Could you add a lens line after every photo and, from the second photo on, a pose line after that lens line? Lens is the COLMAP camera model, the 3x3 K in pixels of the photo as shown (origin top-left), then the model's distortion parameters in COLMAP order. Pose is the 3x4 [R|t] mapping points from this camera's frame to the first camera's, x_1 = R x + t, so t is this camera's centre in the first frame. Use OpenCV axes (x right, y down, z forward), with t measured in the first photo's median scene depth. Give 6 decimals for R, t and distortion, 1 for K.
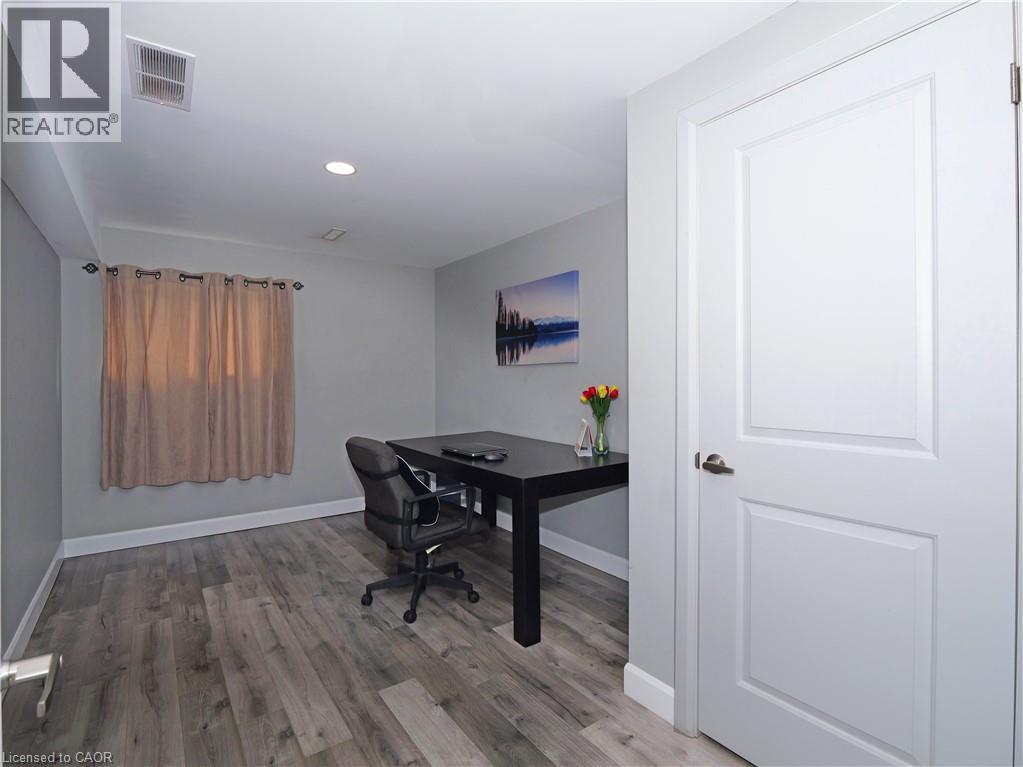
lens RADIAL K [[502.1, 0, 511.5], [0, 502.1, 383.5], [0, 0, 1]] dist [-0.081978, 0.013192]
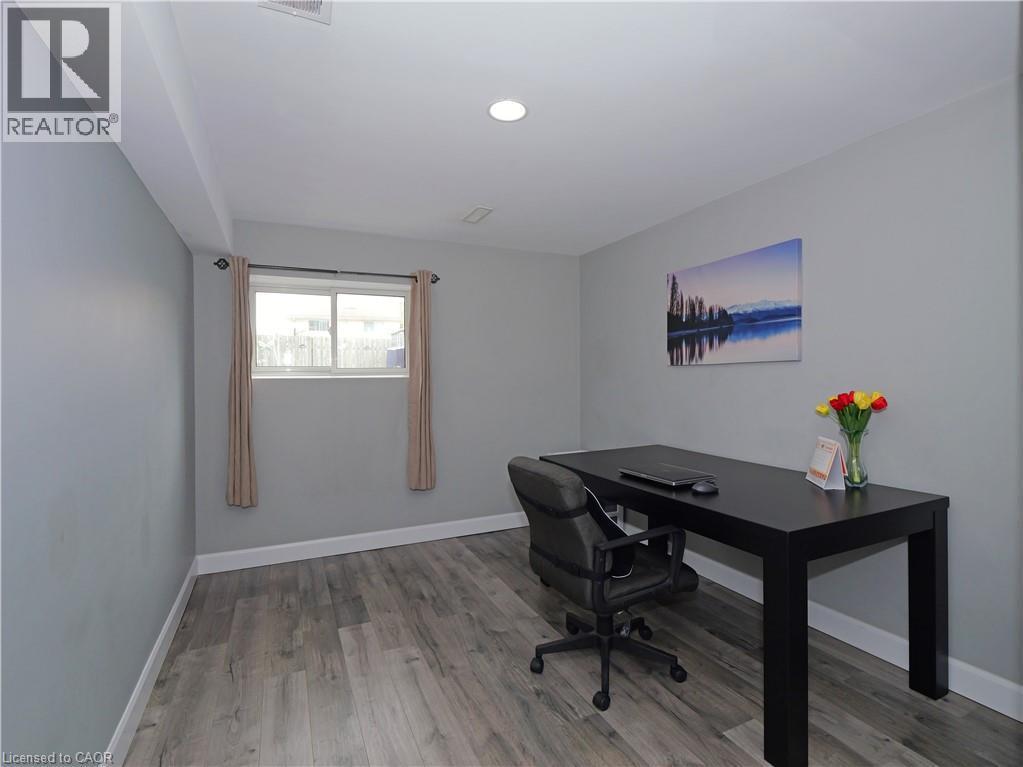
lens RADIAL K [[502.1, 0, 511.5], [0, 502.1, 383.5], [0, 0, 1]] dist [-0.081978, 0.013192]
pose [[0.977889, -0.004285, -0.209080, -0.158028], [0.003911, 0.999990, -0.002206, -0.008133], [0.209087, 0.001340, 0.977896, 0.212198]]
